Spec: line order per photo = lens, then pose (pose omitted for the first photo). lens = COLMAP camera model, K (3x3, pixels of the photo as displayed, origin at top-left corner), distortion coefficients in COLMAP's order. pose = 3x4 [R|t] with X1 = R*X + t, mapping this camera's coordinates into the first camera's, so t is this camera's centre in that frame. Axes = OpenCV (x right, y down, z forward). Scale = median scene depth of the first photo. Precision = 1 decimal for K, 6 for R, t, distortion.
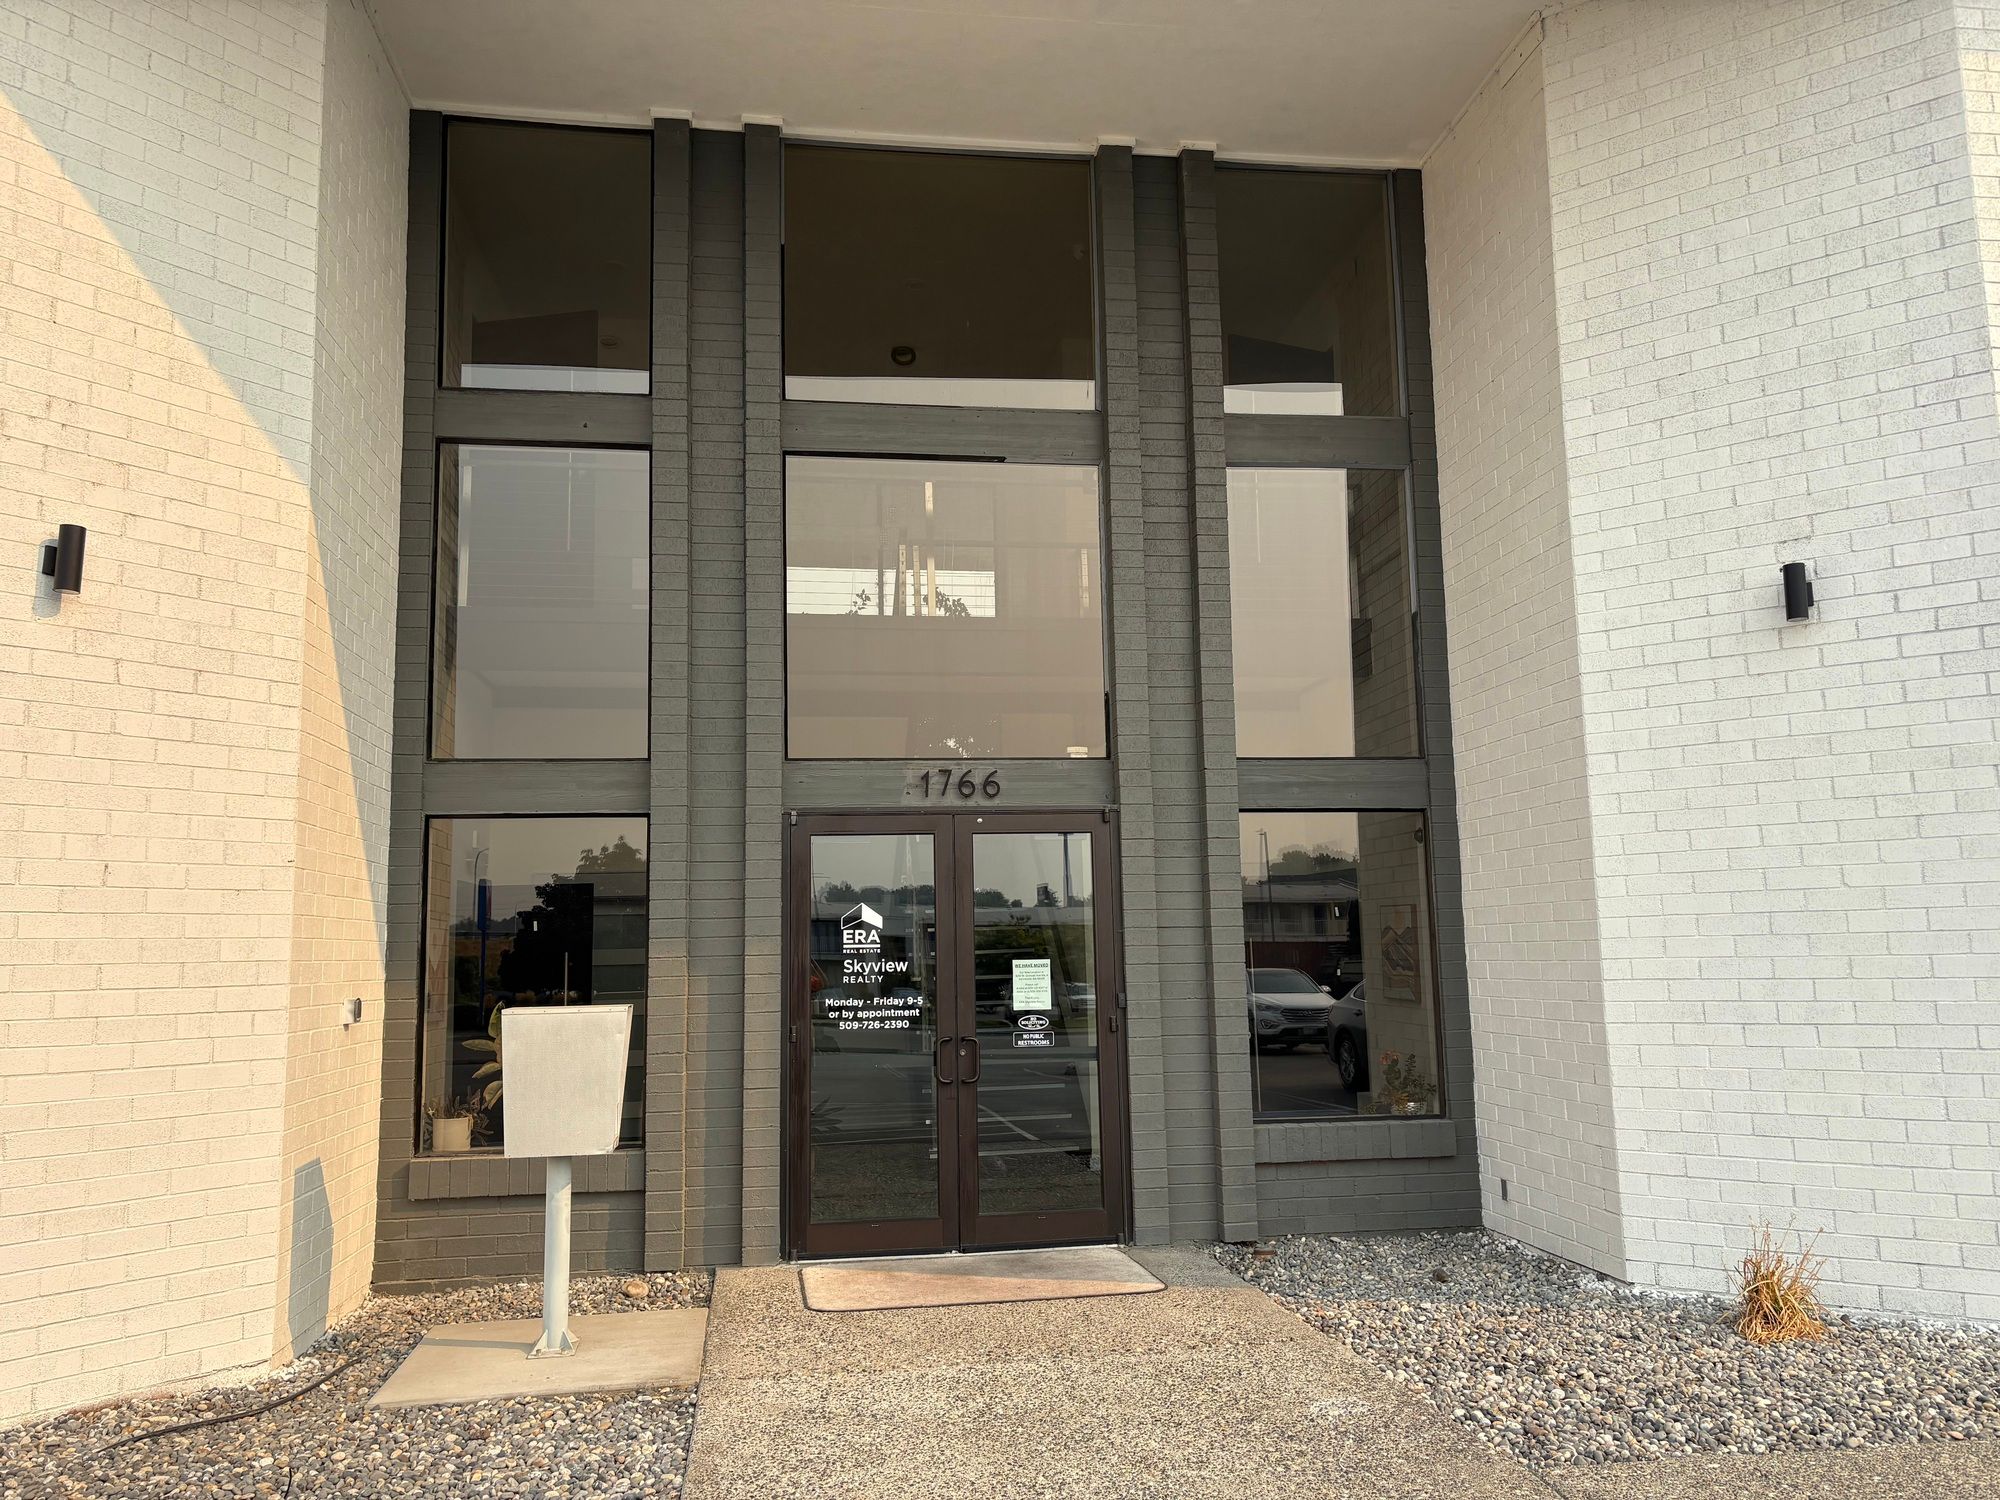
lens RADIAL K [[1495.9, 0, 1007.5], [0, 1495.9, 763.8], [0, 0, 1]] dist [0.035501, -0.048789]
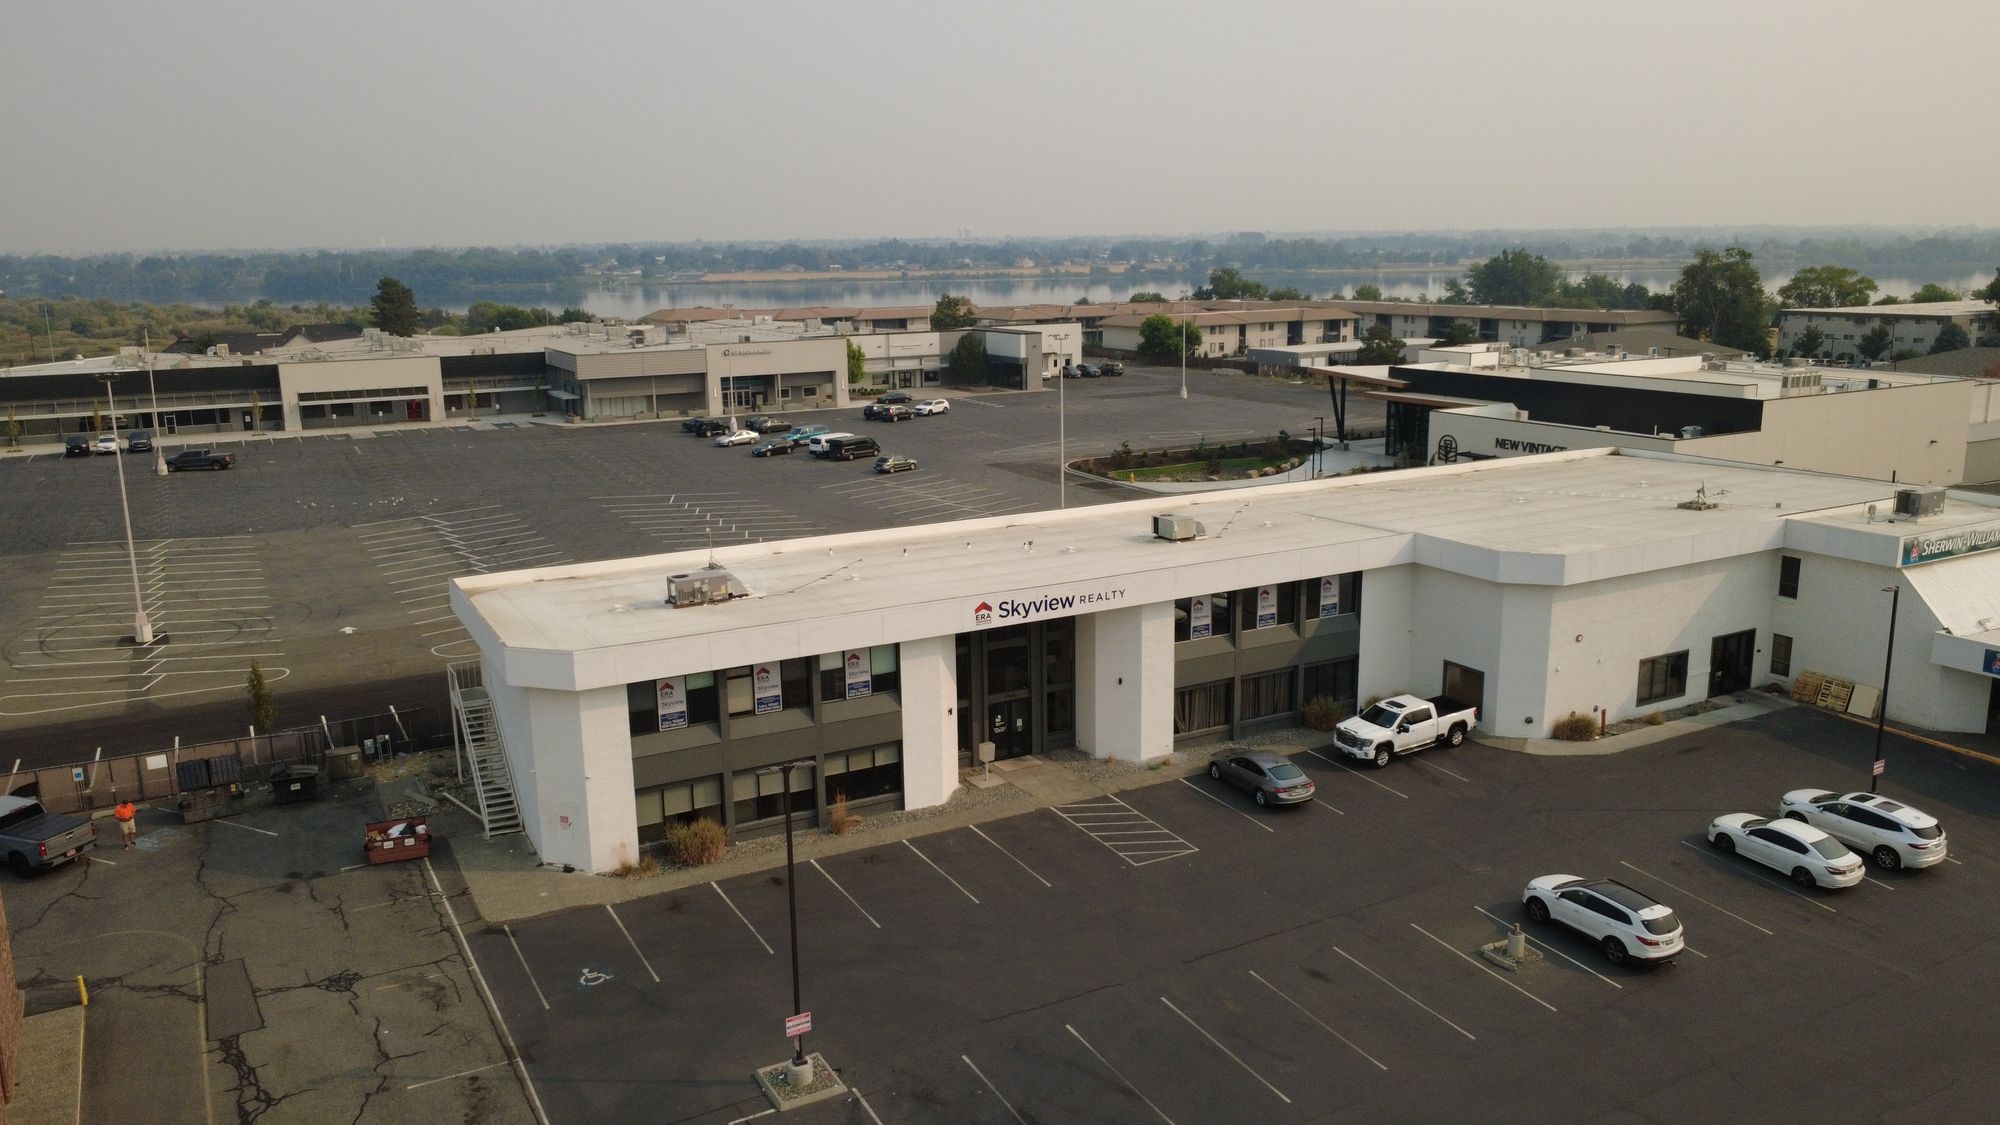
lens RADIAL K [[1446.8, 0, 999.2], [0, 1446.8, 565.7], [0, 0, 1]] dist [-0.001961, 0.001867]
pose [[0.938843, -0.062870, 0.338557, -2.743902], [-0.049627, 0.948223, 0.313704, -3.152982], [-0.340750, -0.311320, 0.887113, -5.614727]]
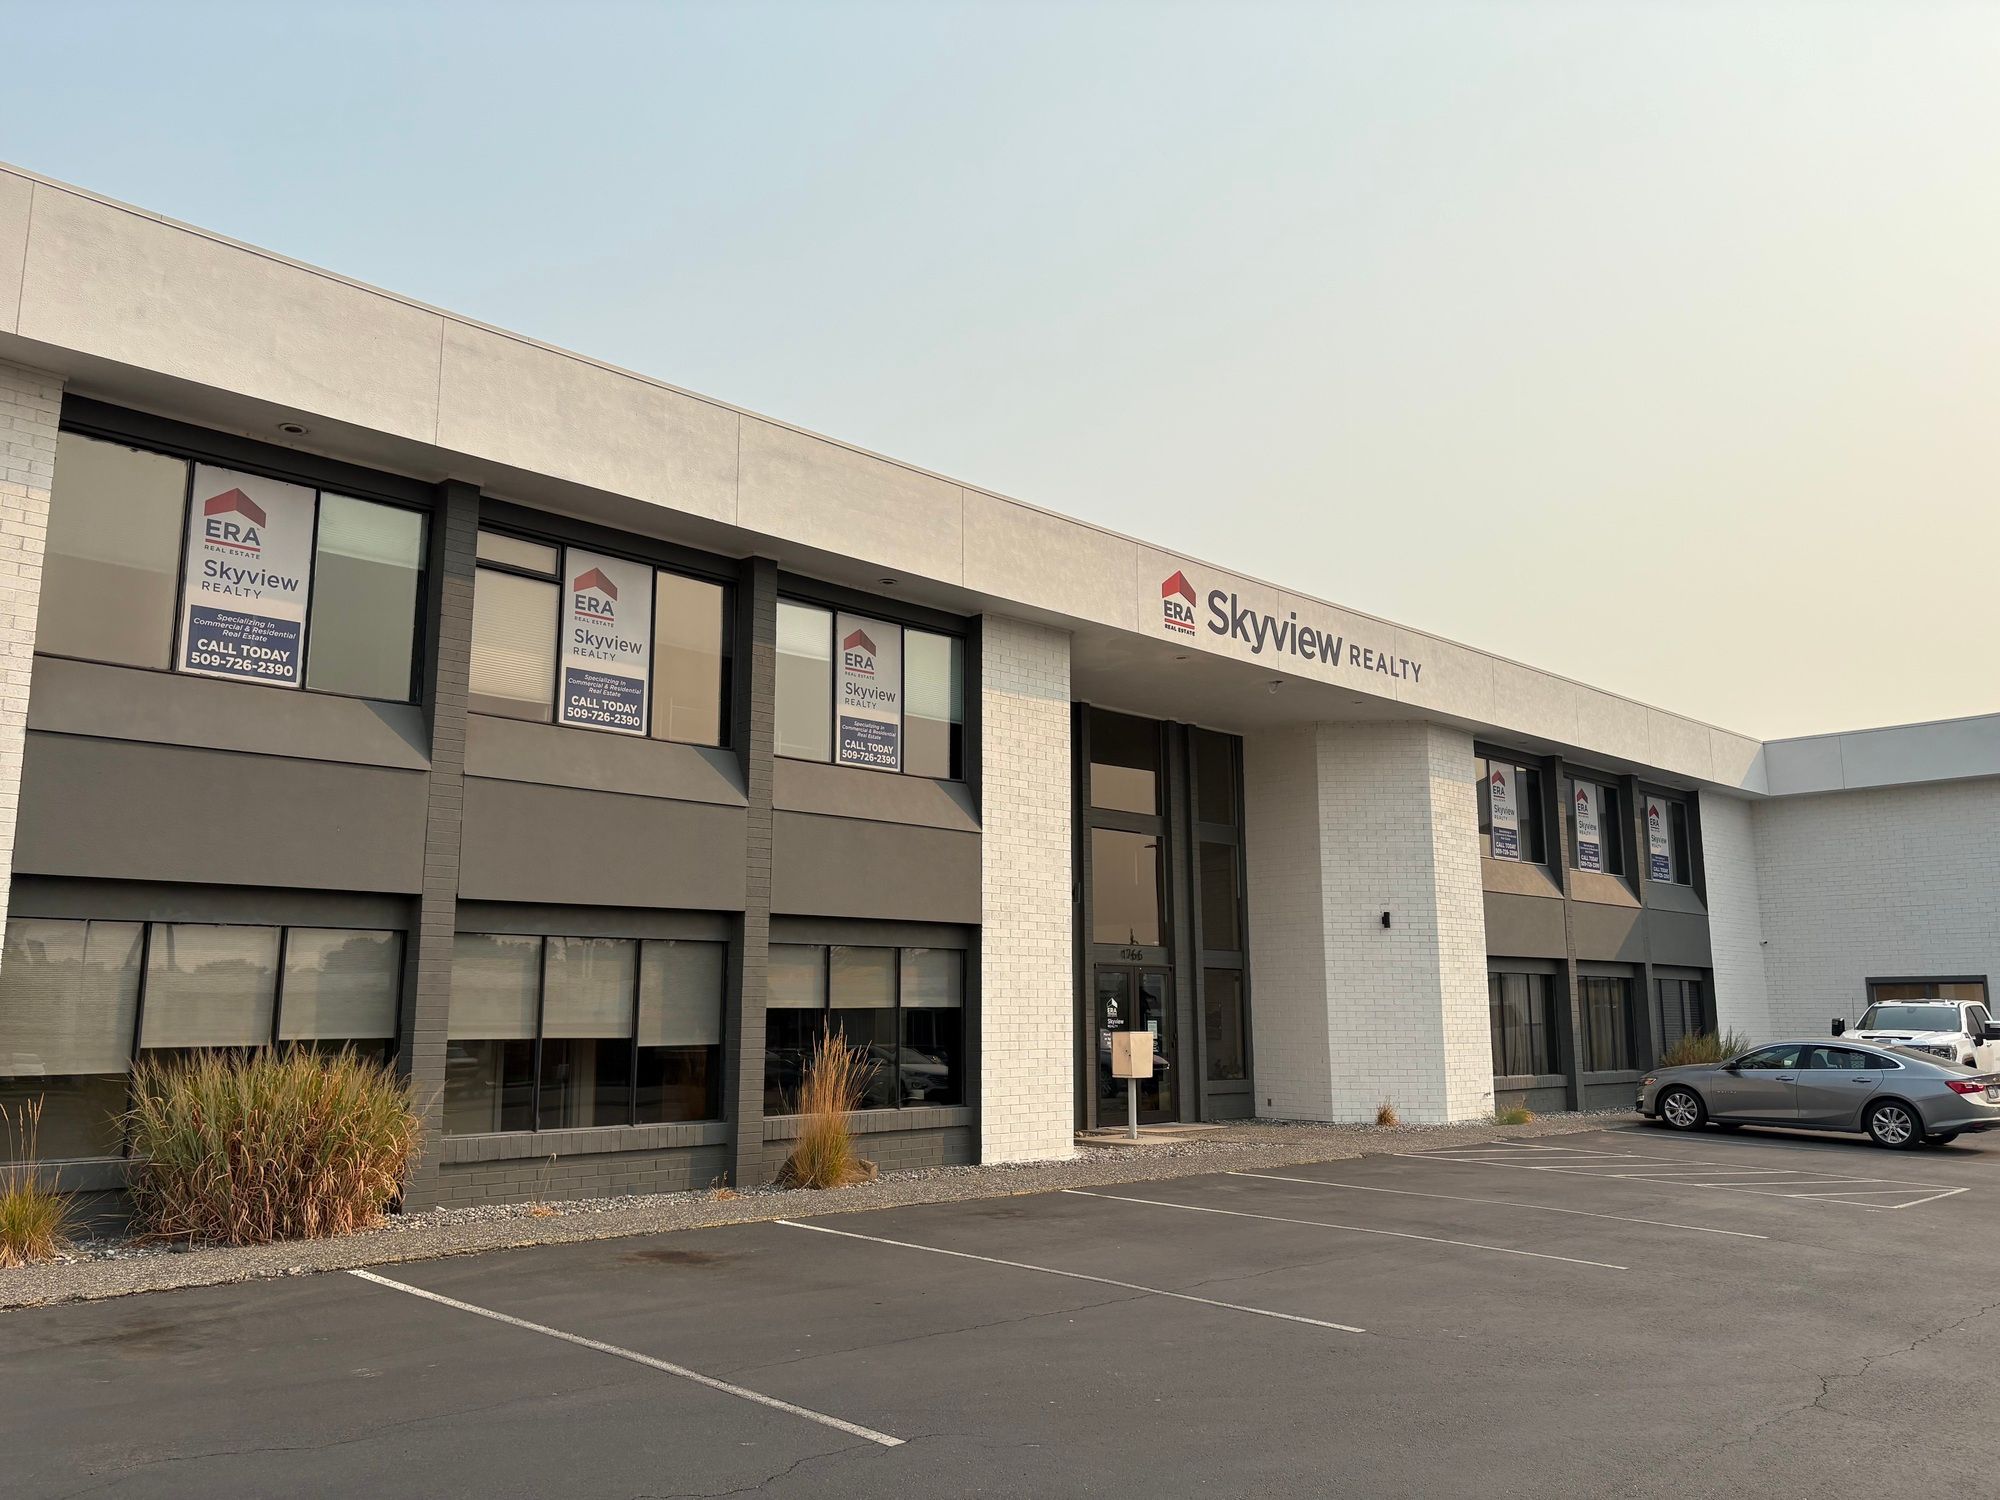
lens RADIAL K [[1495.9, 0, 988.2], [0, 1495.9, 745.1], [0, 0, 1]] dist [0.035501, -0.048789]
pose [[0.814703, 0.128004, 0.565574, -2.209629], [-0.089718, 0.991412, -0.095143, -0.098953], [-0.572896, 0.026771, 0.819191, -1.315789]]
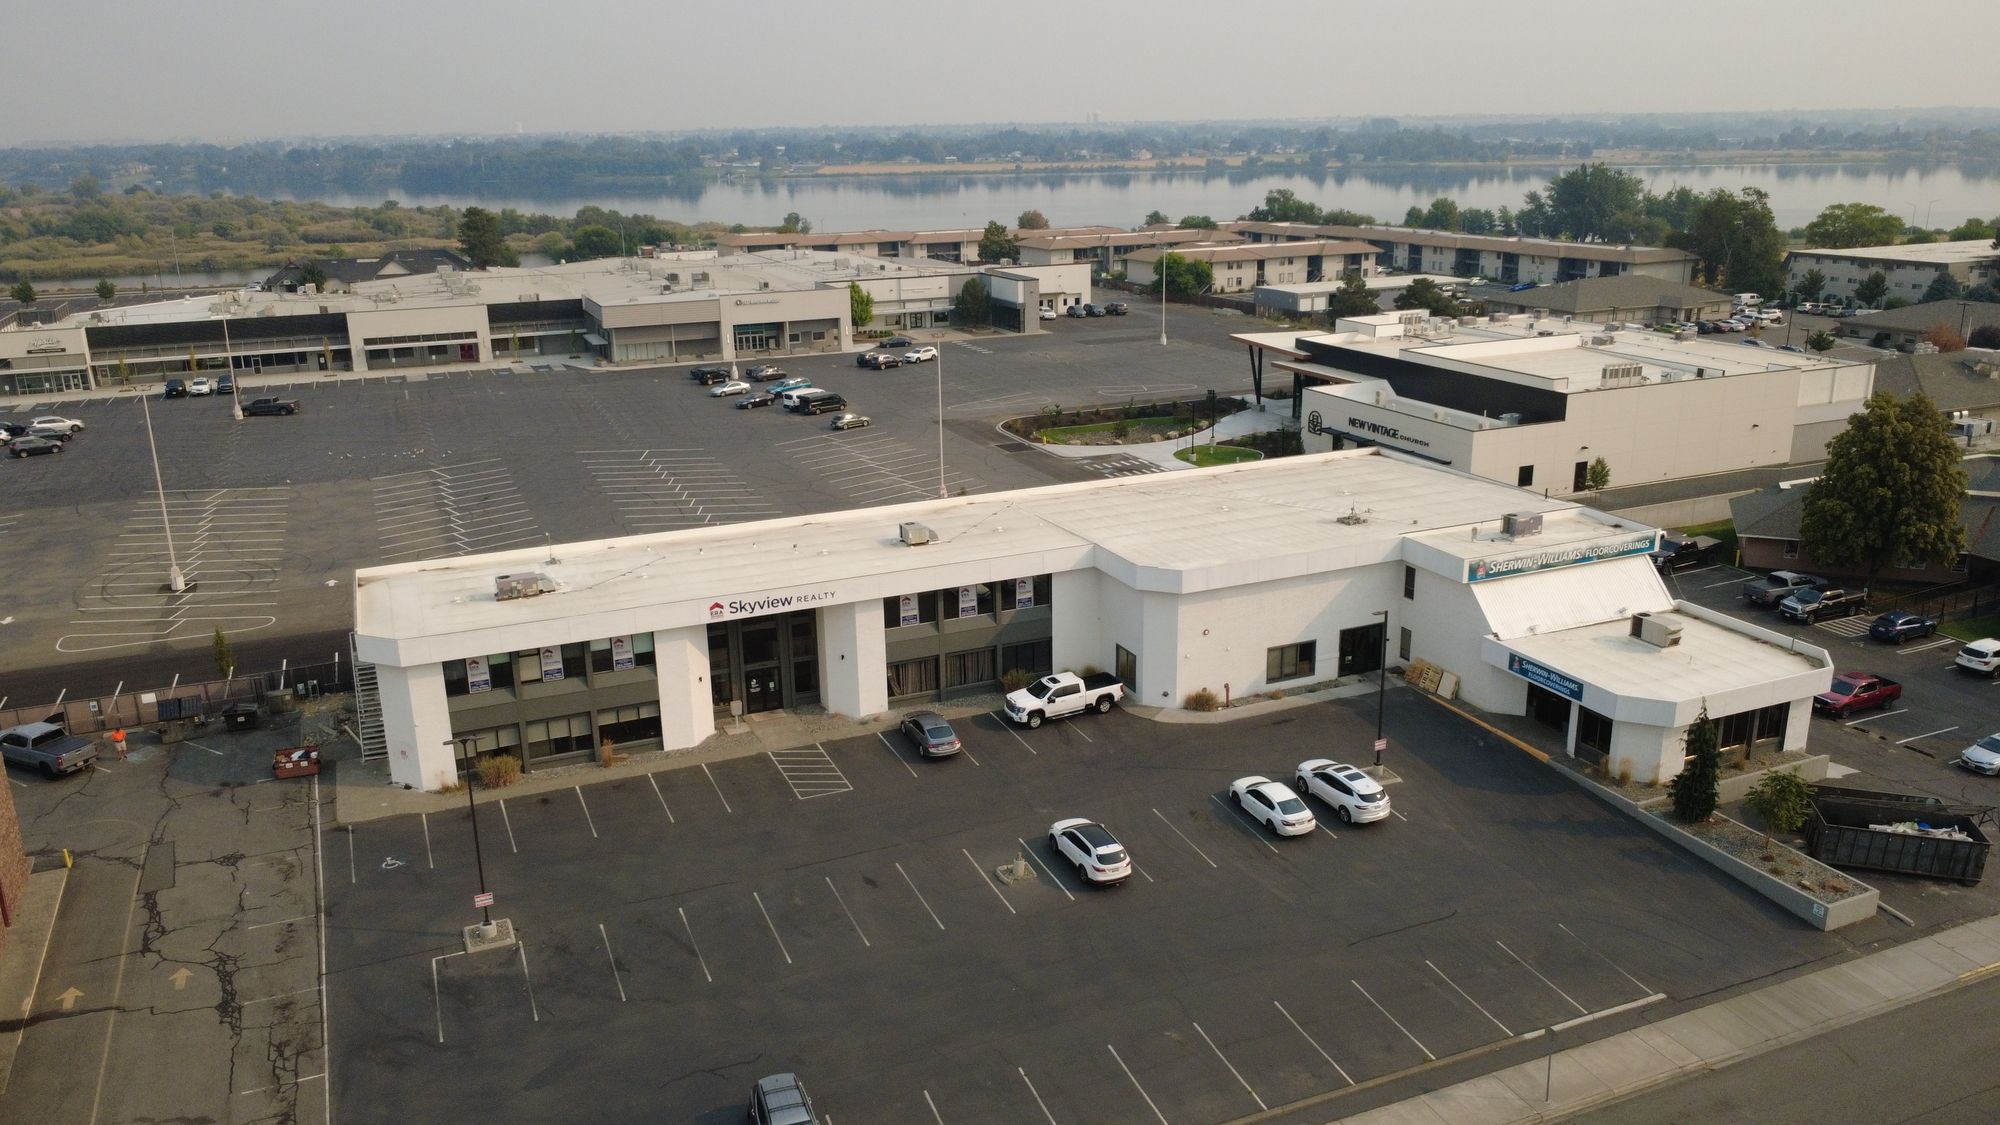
lens RADIAL K [[1446.8, 0, 1002.1], [0, 1446.8, 568.1], [0, 0, 1]] dist [-0.001961, 0.001867]
pose [[0.965306, -0.066156, 0.252603, -0.979777], [-0.039155, 0.919765, 0.390512, -4.845415], [-0.258170, -0.386854, 0.885264, -8.363060]]
